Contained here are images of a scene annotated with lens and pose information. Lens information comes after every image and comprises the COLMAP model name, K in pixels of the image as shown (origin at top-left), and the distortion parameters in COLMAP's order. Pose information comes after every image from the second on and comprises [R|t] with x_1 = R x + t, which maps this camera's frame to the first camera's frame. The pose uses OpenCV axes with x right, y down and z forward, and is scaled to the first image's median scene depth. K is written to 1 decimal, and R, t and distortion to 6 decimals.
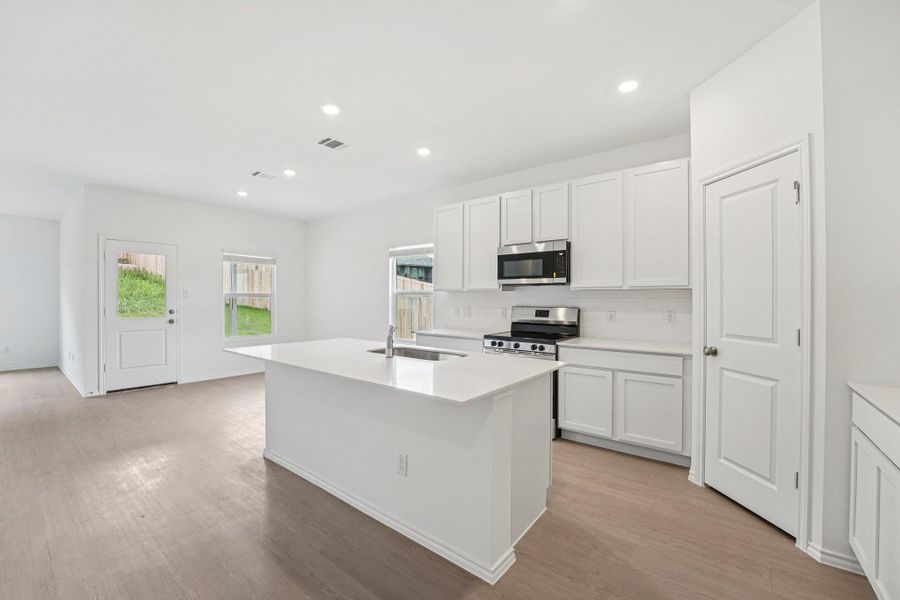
lens RADIAL K [[374.7, 0, 446.6], [0, 374.7, 298.1], [0, 0, 1]] dist [-0.001230, -0.000123]
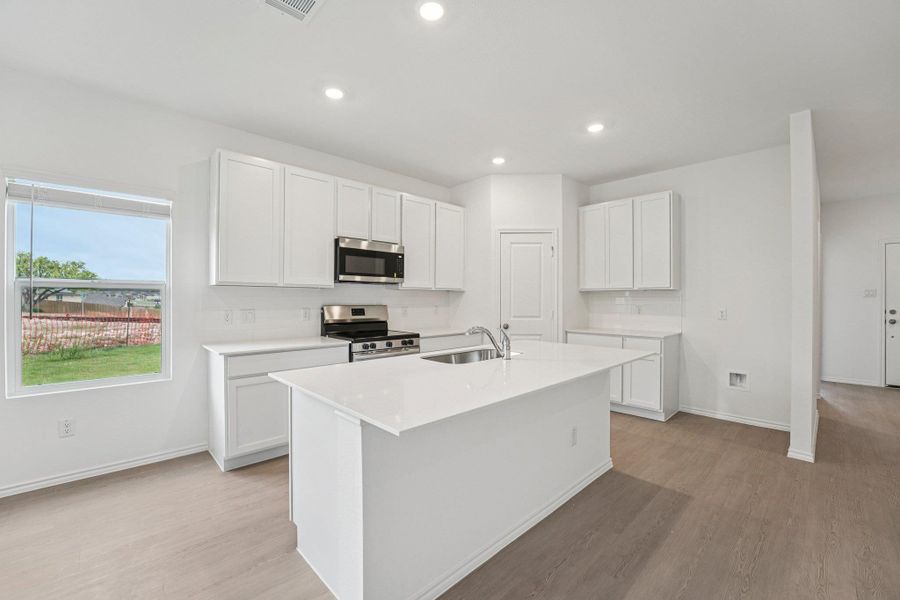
lens RADIAL K [[374.7, 0, 446.6], [0, 374.7, 298.1], [0, 0, 1]] dist [-0.001230, -0.000123]
pose [[0.137217, 0.000130, 0.990541, -0.744464], [-0.002003, 0.999998, 0.000147, 0.004001], [-0.990539, -0.002004, 0.137217, 0.682761]]
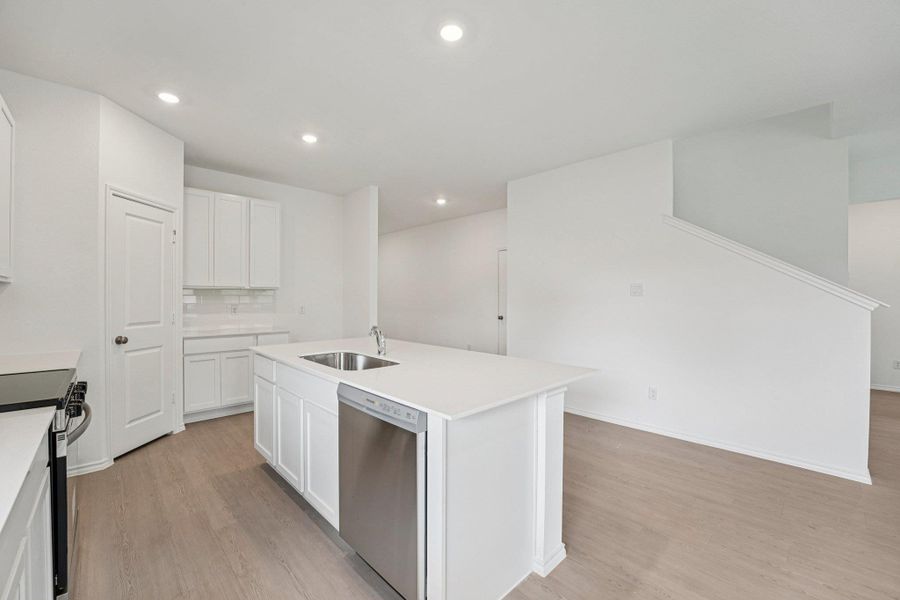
lens RADIAL K [[374.7, 0, 446.6], [0, 374.7, 298.1], [0, 0, 1]] dist [-0.001230, -0.000123]
pose [[-0.988773, 0.002019, 0.149409, -0.316669], [0.001988, 0.999998, -0.000359, 0.008474], [-0.149409, -0.000058, -0.988775, 1.323359]]
